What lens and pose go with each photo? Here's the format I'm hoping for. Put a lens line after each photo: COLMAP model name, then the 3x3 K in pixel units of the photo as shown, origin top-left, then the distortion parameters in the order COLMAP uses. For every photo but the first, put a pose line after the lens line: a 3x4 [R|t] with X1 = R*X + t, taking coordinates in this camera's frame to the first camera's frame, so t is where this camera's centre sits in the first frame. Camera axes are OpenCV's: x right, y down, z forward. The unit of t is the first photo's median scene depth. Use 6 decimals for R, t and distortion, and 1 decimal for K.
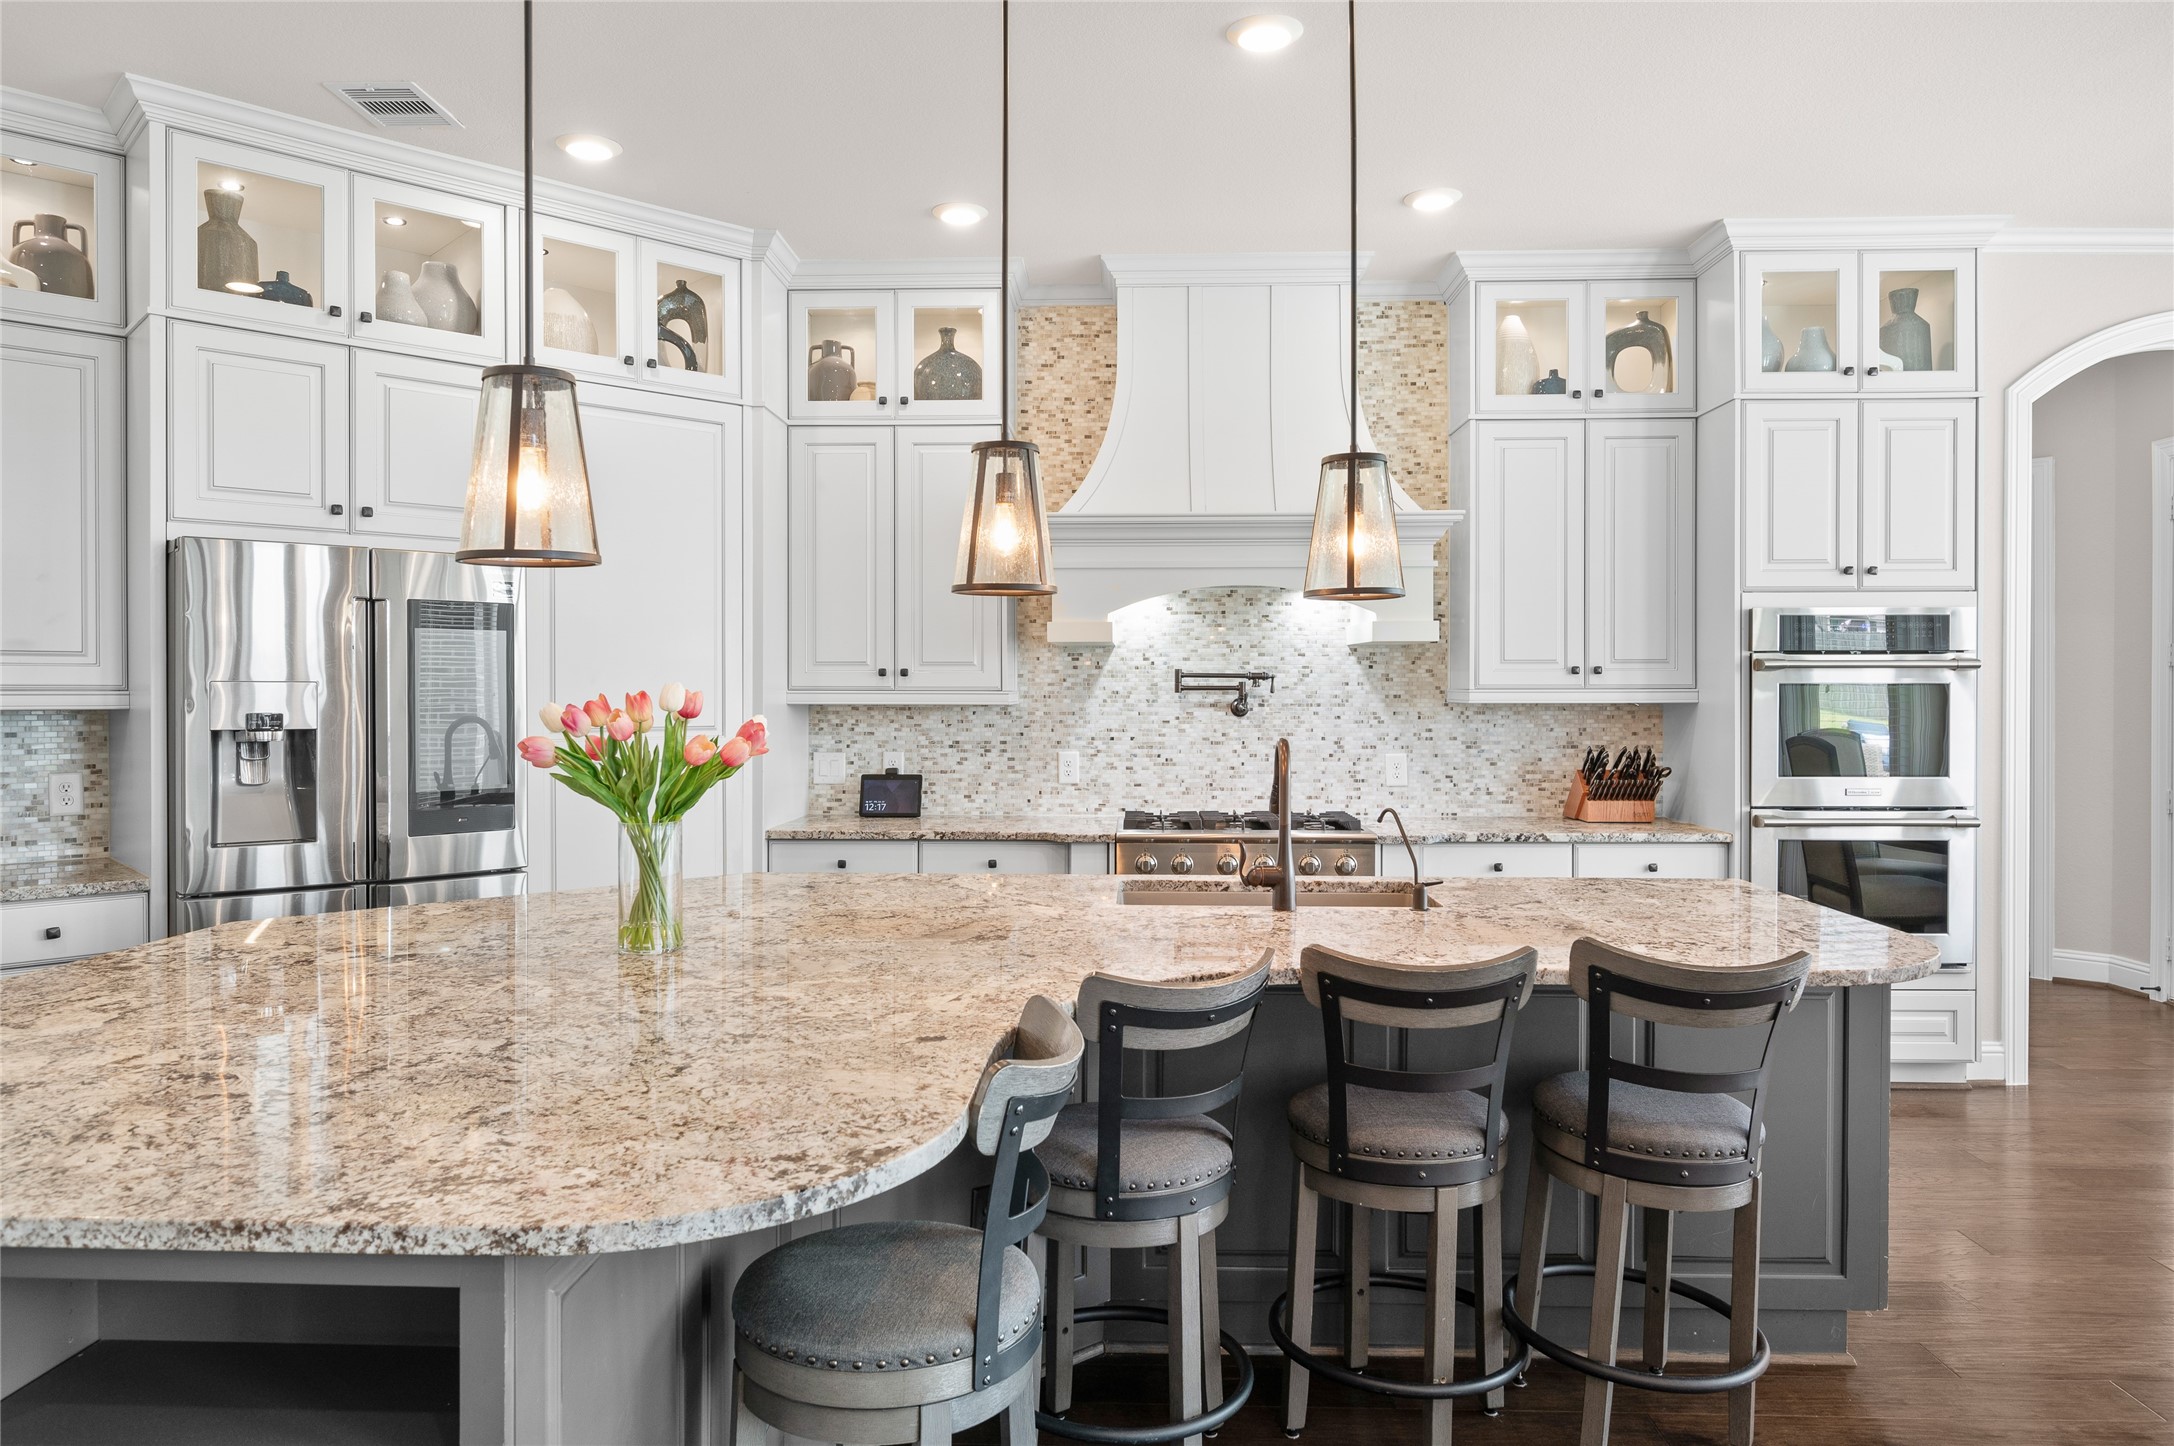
lens RADIAL K [[1406.3, 0, 1089.3], [0, 1406.3, 698.4], [0, 0, 1]] dist [-0.000214, -0.000096]
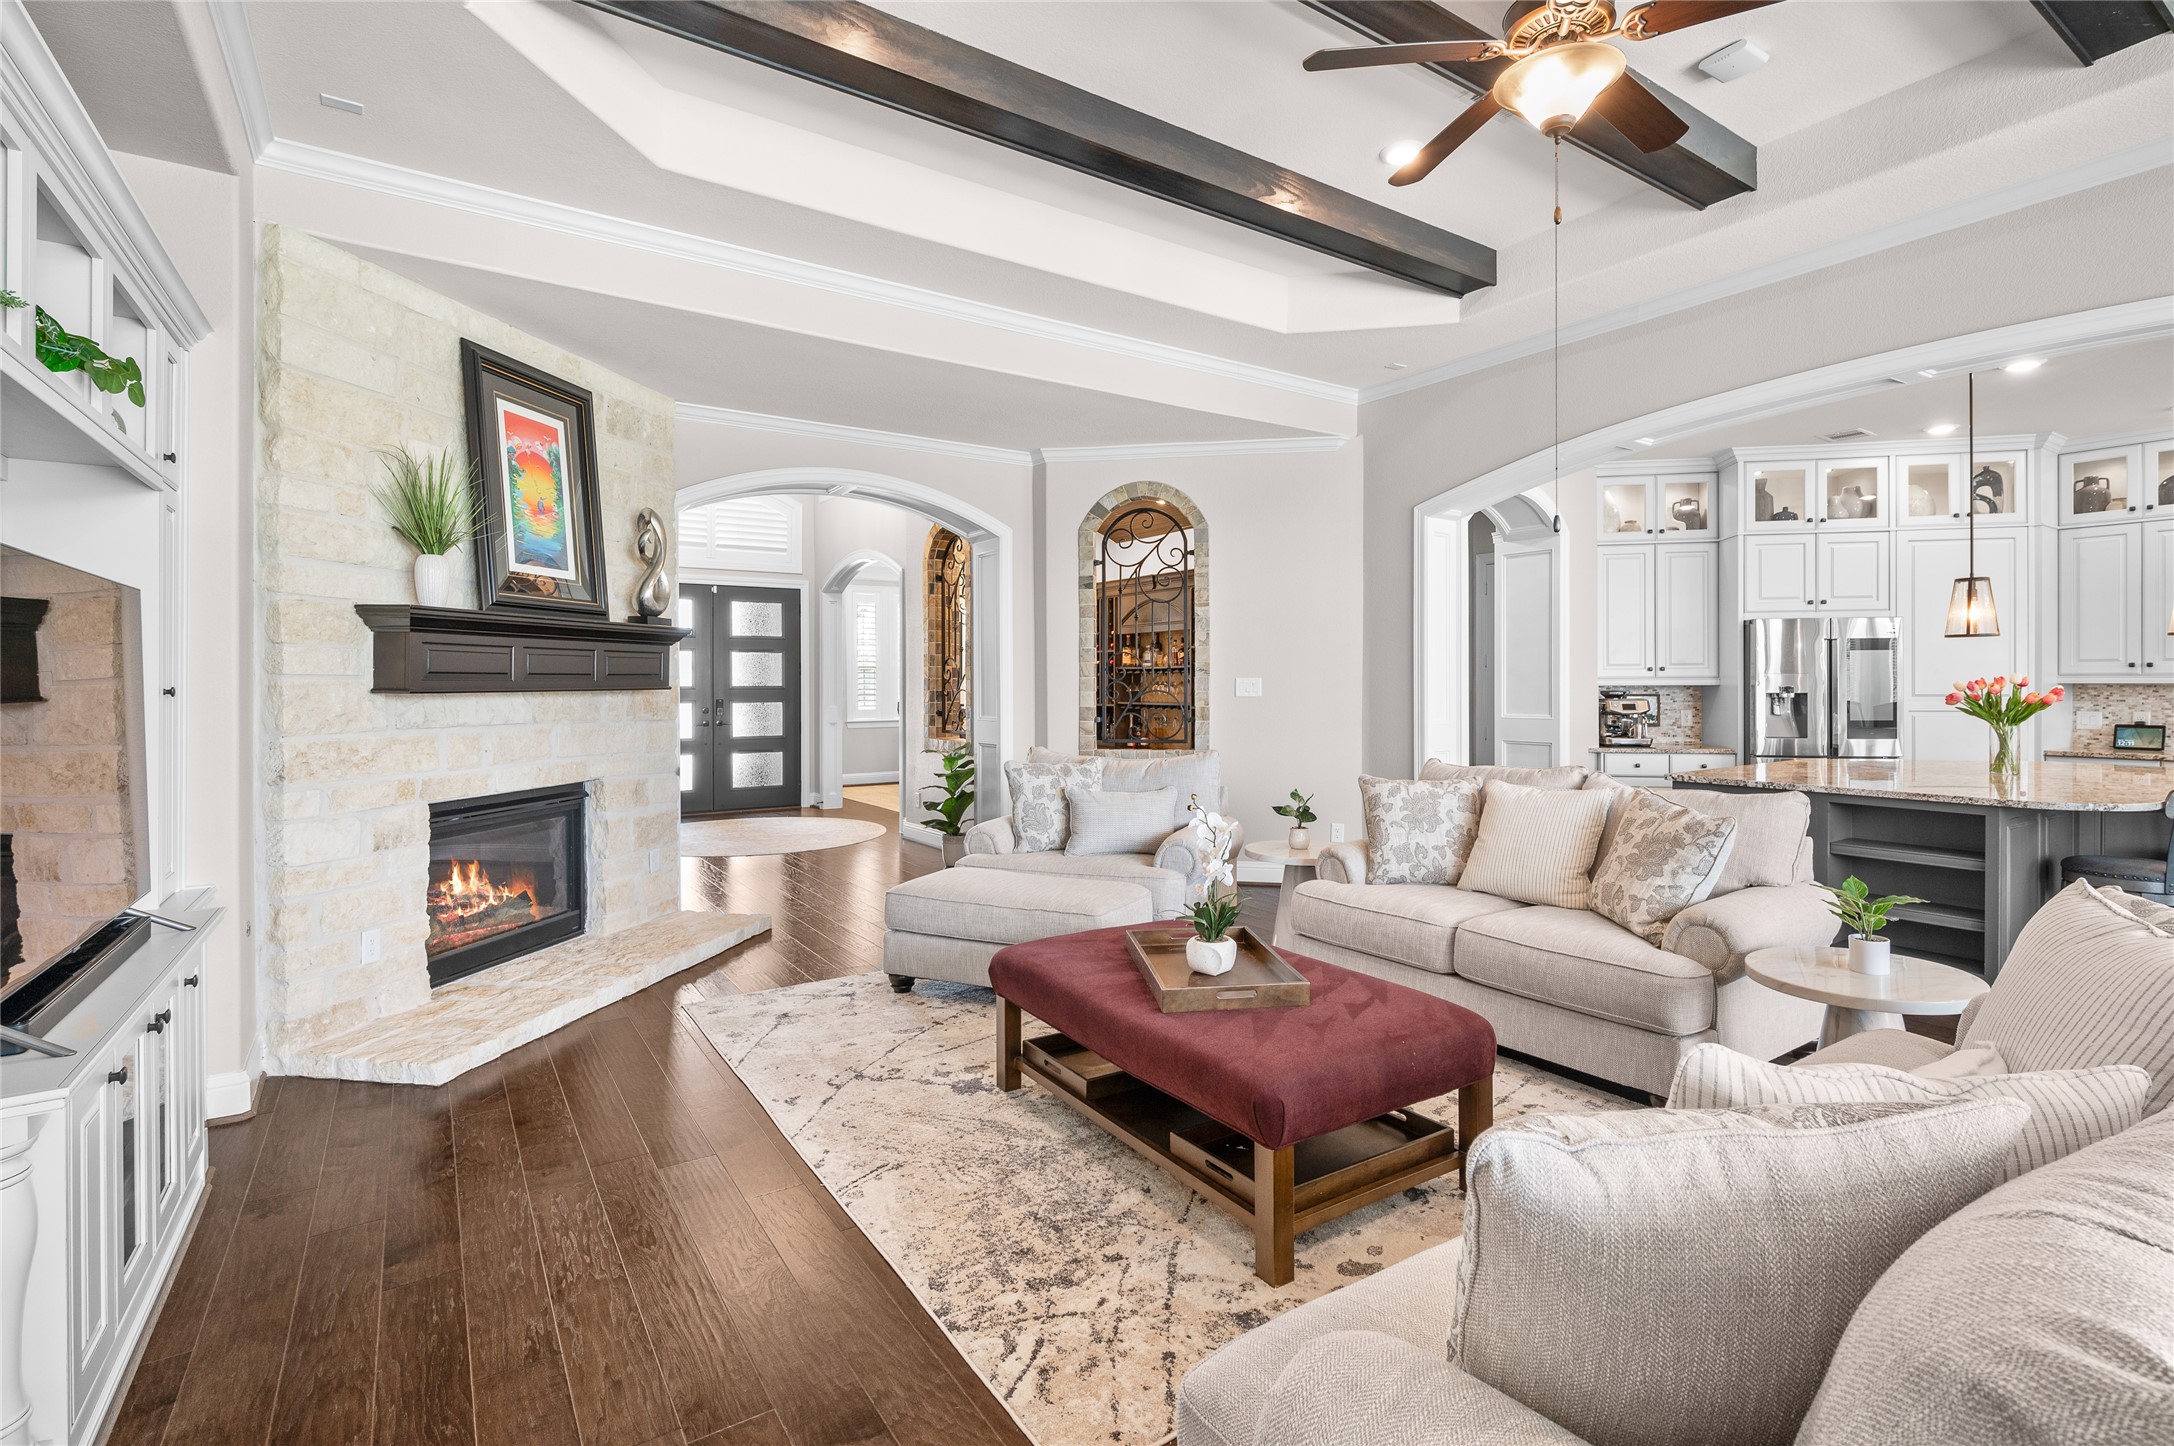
lens RADIAL K [[1014.2, 0, 1101.5], [0, 1014.2, 685.5], [0, 0, 1]] dist [0.002624, 0.000423]
pose [[0.586436, 0.000290, -0.809996, 0.124361], [0.001251, 0.999998, 0.001263, 0.003766], [0.809995, -0.001754, 0.586435, -0.767640]]
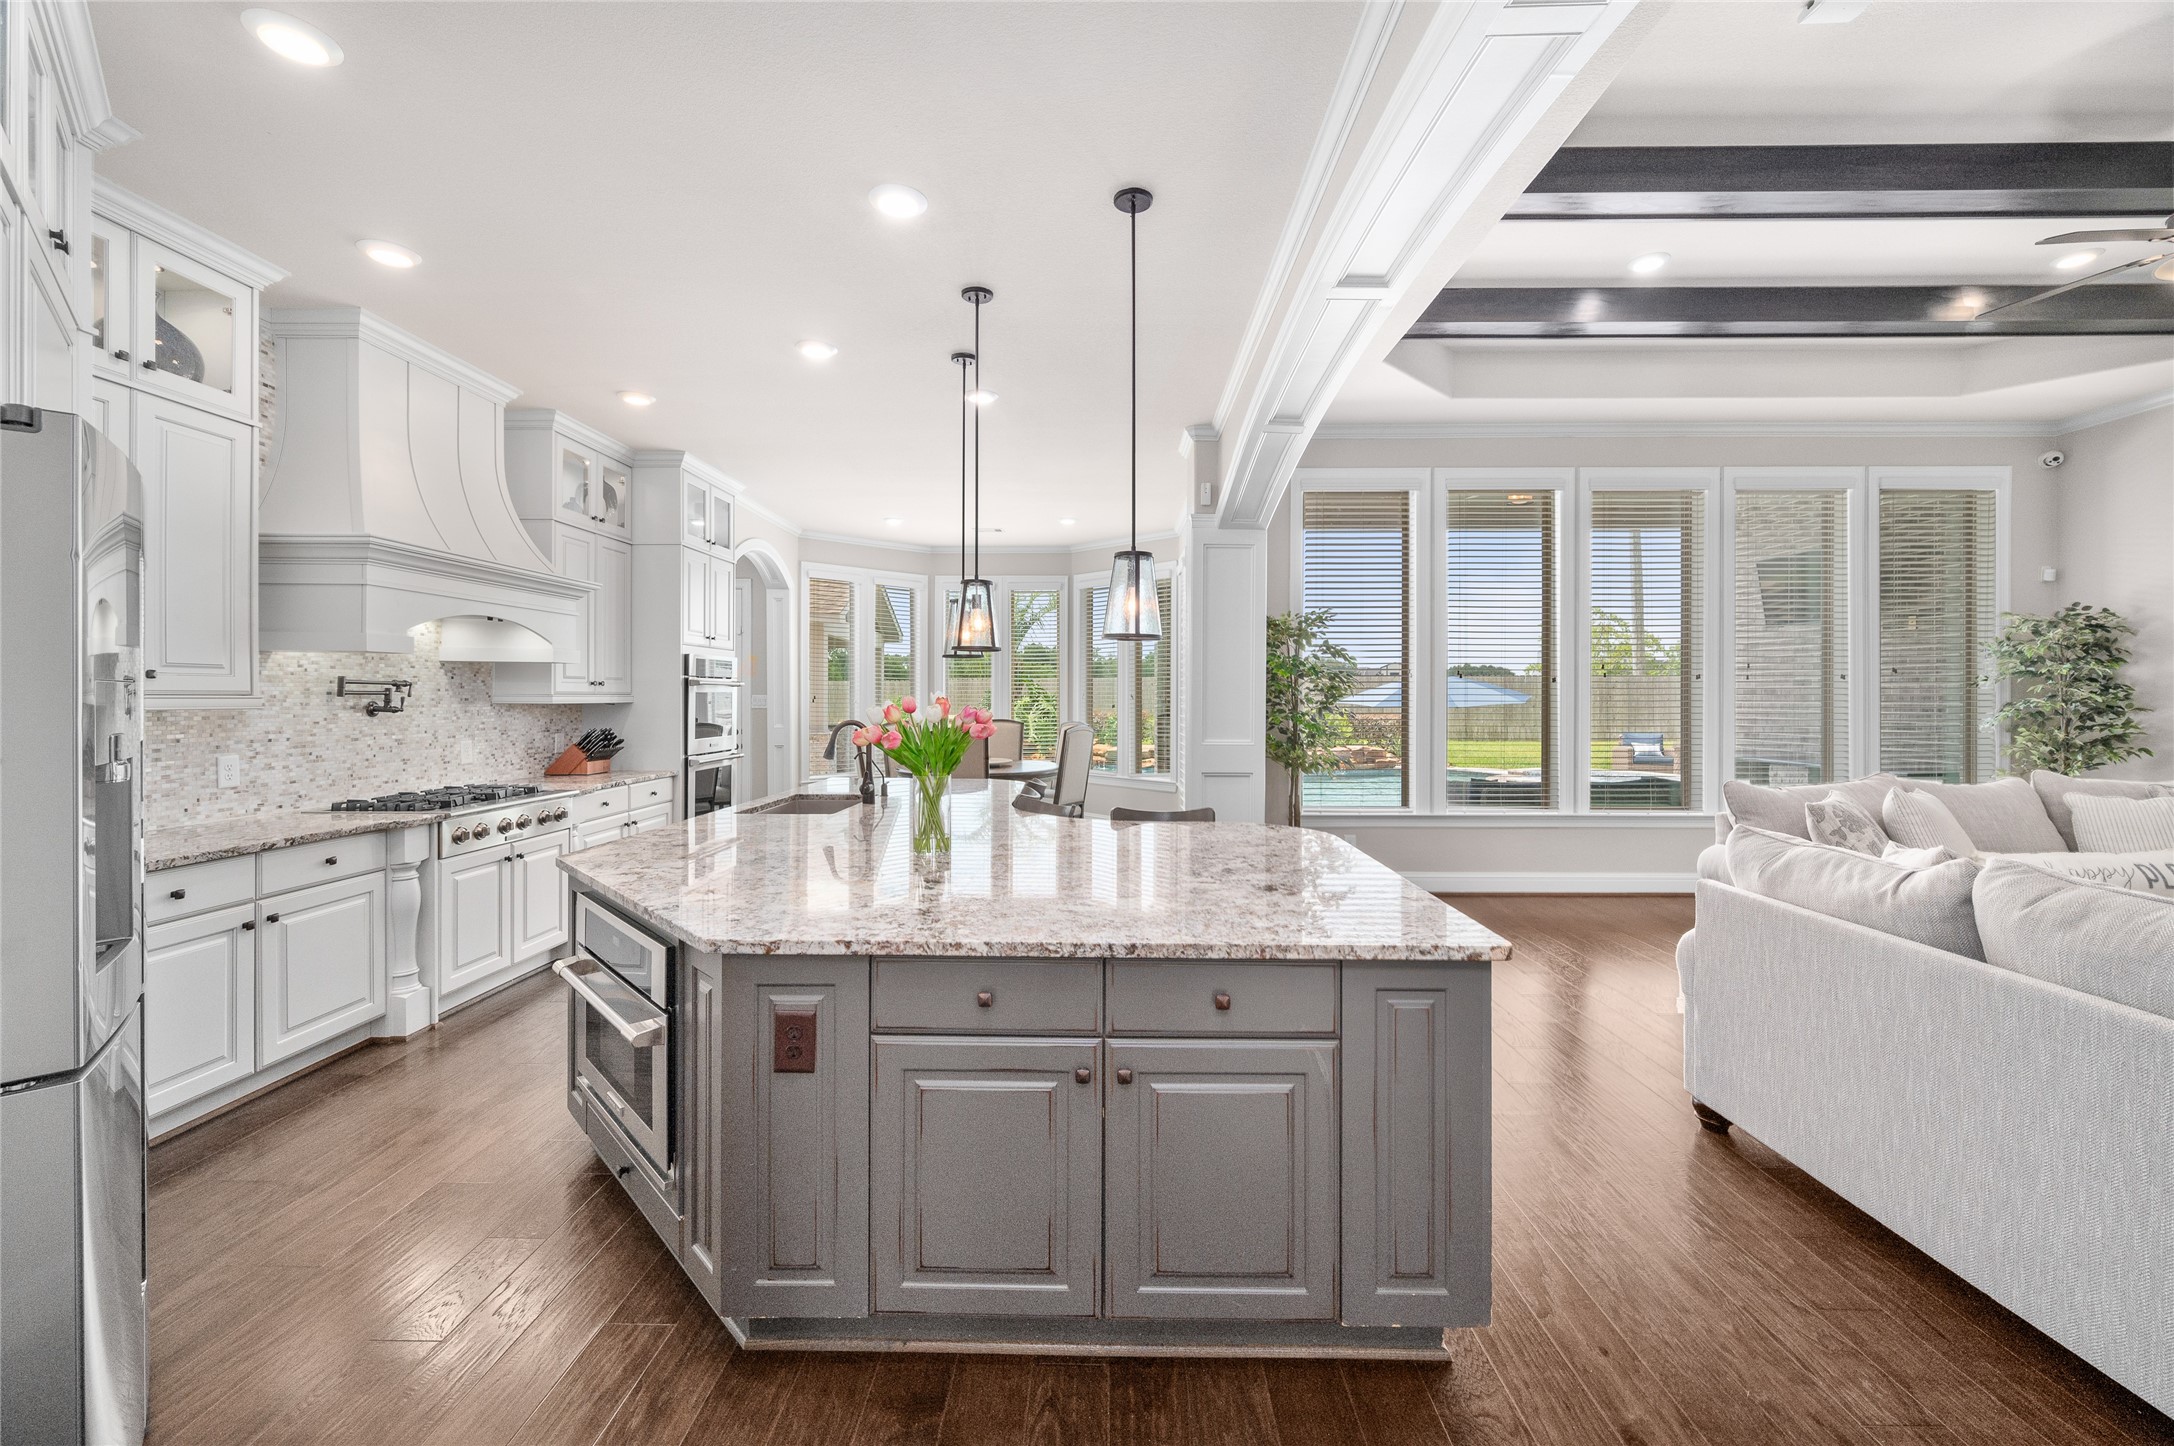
lens RADIAL K [[873.6, 0, 1091.4], [0, 873.6, 695.1], [0, 0, 1]] dist [-0.002429, -0.000340]
pose [[-0.016645, 0.001844, 0.999860, -0.680522], [0.002750, 0.999995, -0.001799, -0.002525], [-0.999858, 0.002720, -0.016650, 0.418381]]
